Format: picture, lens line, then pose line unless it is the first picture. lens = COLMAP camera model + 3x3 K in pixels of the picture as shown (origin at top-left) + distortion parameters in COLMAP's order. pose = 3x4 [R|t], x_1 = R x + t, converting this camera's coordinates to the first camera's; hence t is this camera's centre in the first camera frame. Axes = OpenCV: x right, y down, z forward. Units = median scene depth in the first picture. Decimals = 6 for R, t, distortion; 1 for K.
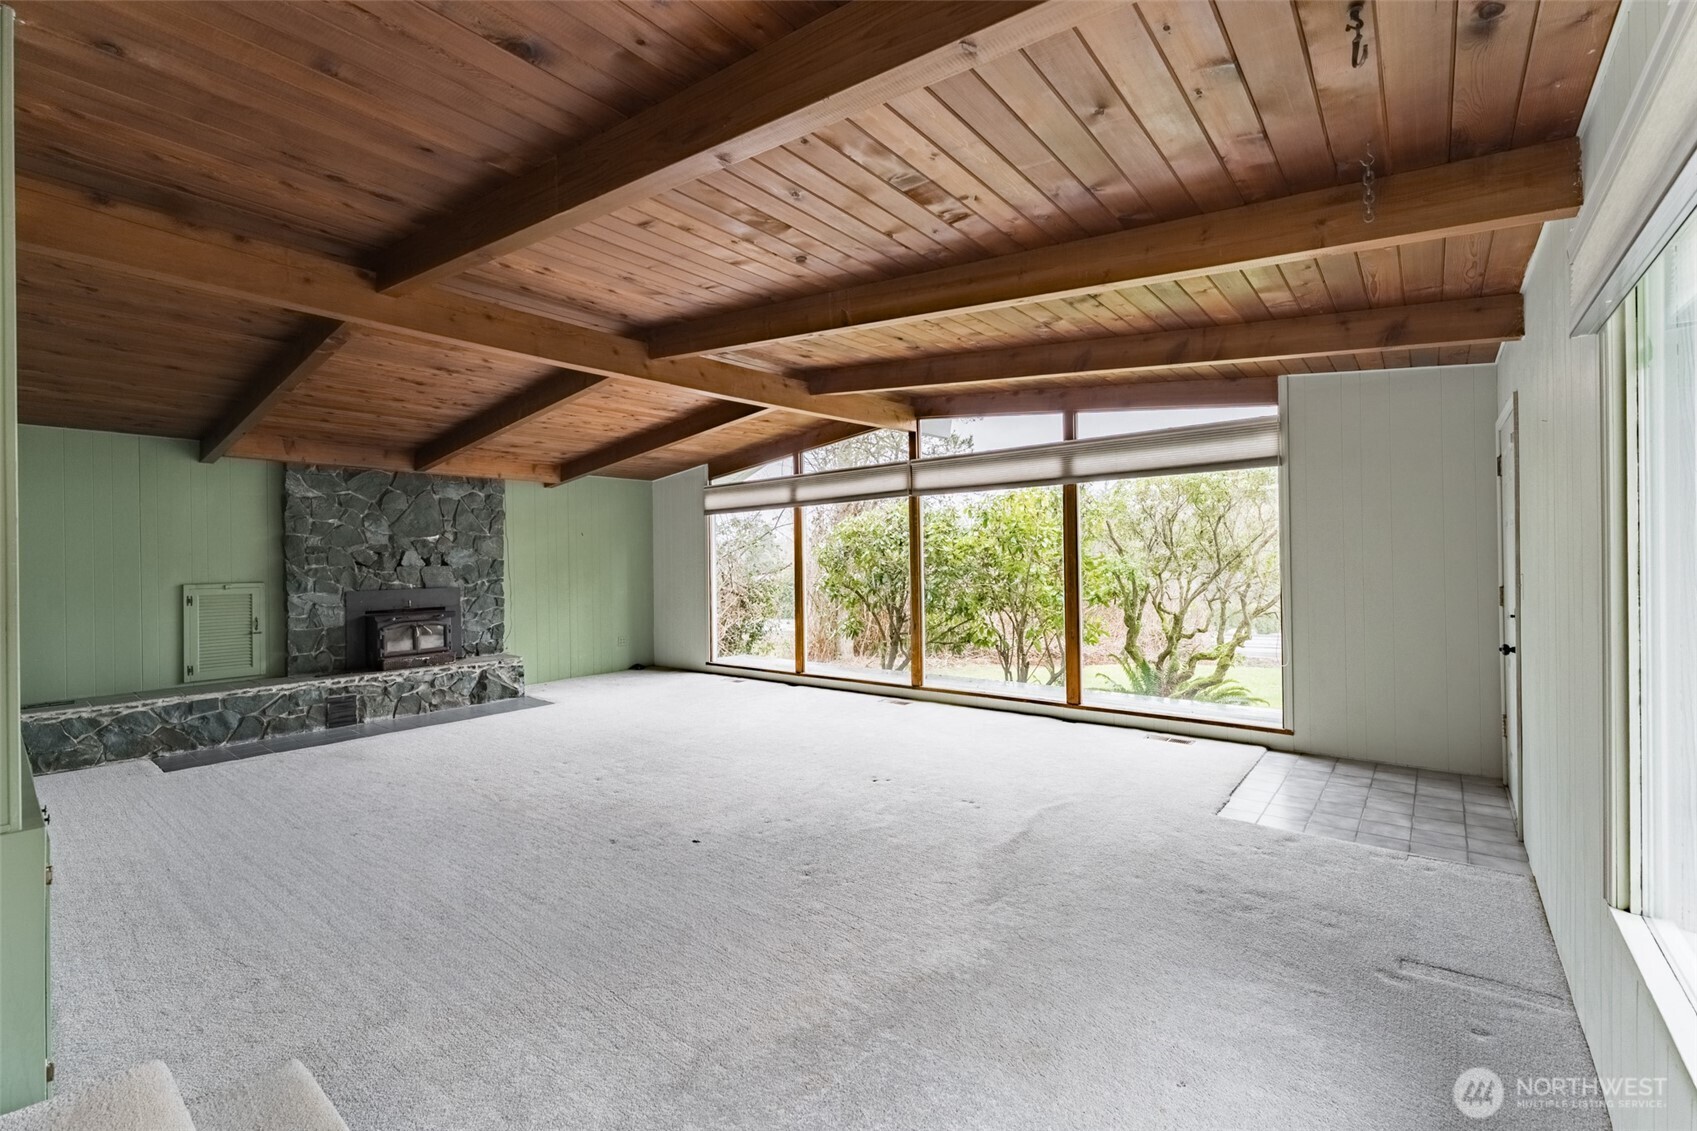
lens RADIAL K [[727.1, 0, 845.2], [0, 727.1, 556.7], [0, 0, 1]] dist [-0.002000, -0.000239]
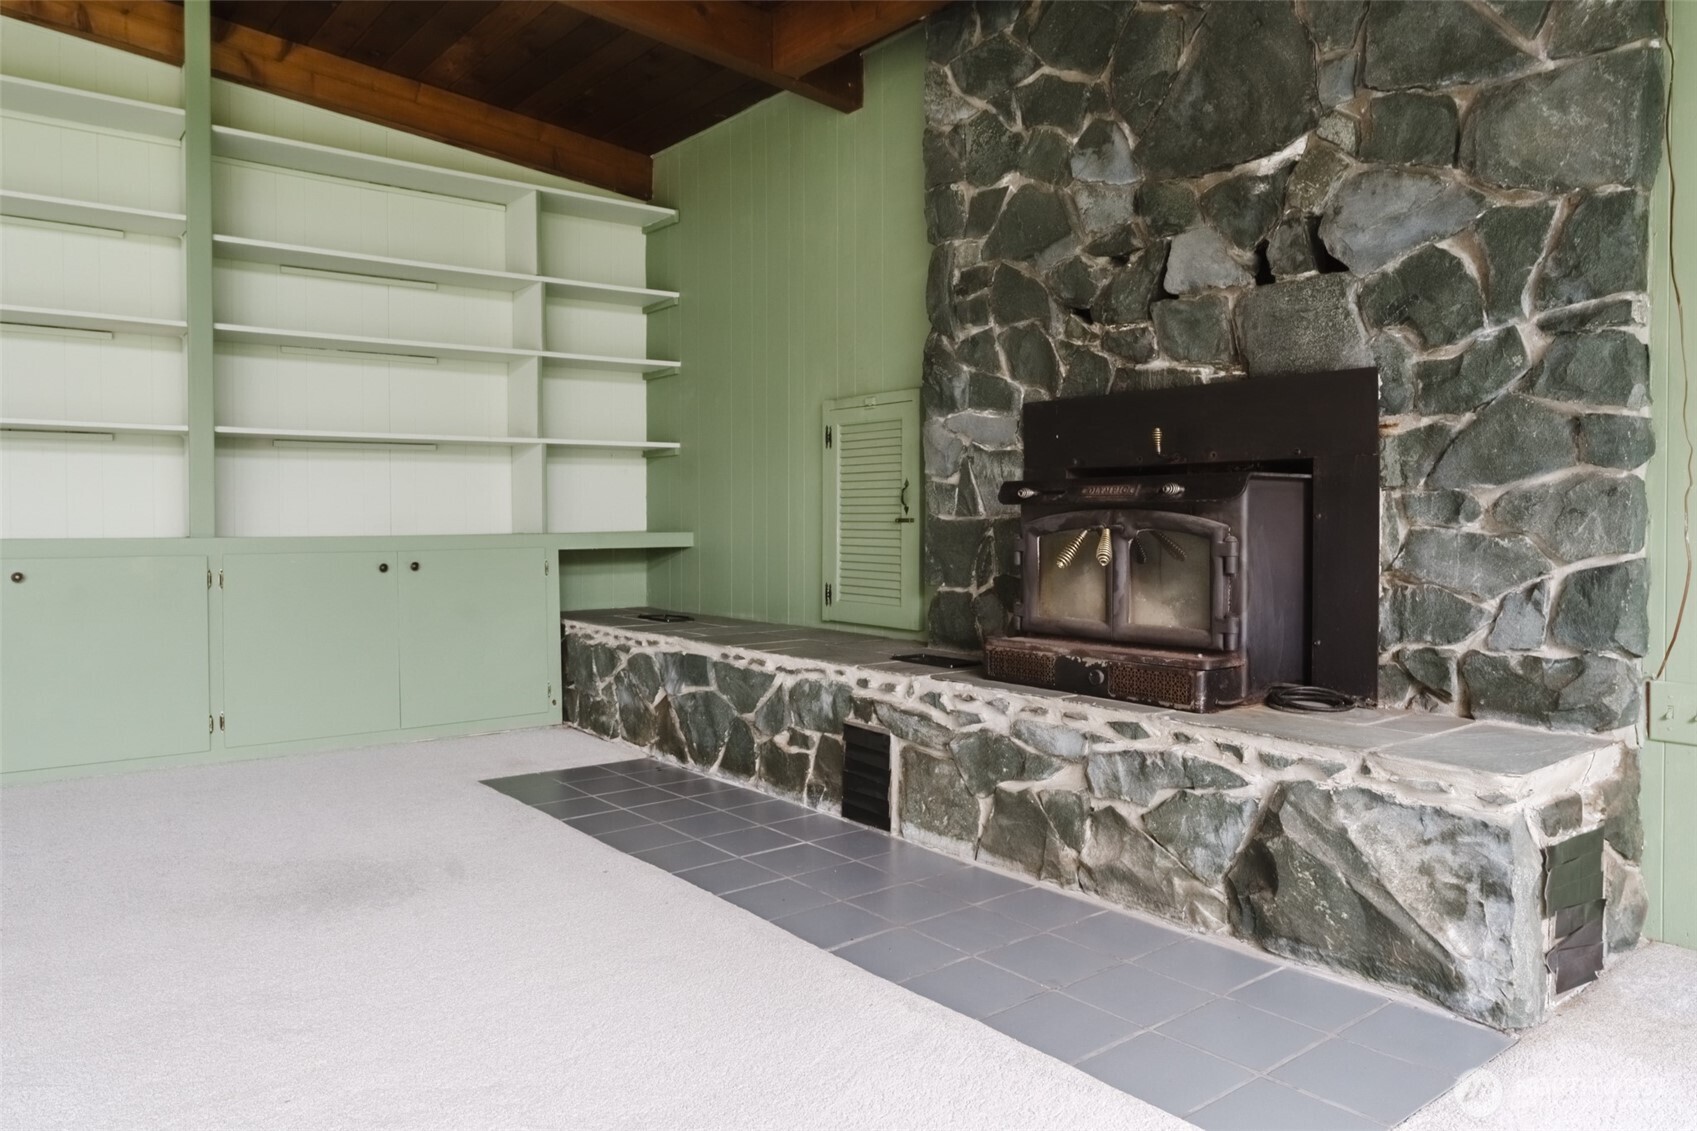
lens RADIAL K [[1156.5, 0, 845.3], [0, 1156.5, 530.3], [0, 0, 1]] dist [0.006954, 0.000756]
pose [[-0.214031, 0.030217, -0.976359, -0.189870], [0.010504, 0.999535, 0.028631, 0.084768], [0.976770, -0.004128, -0.214249, 1.007610]]
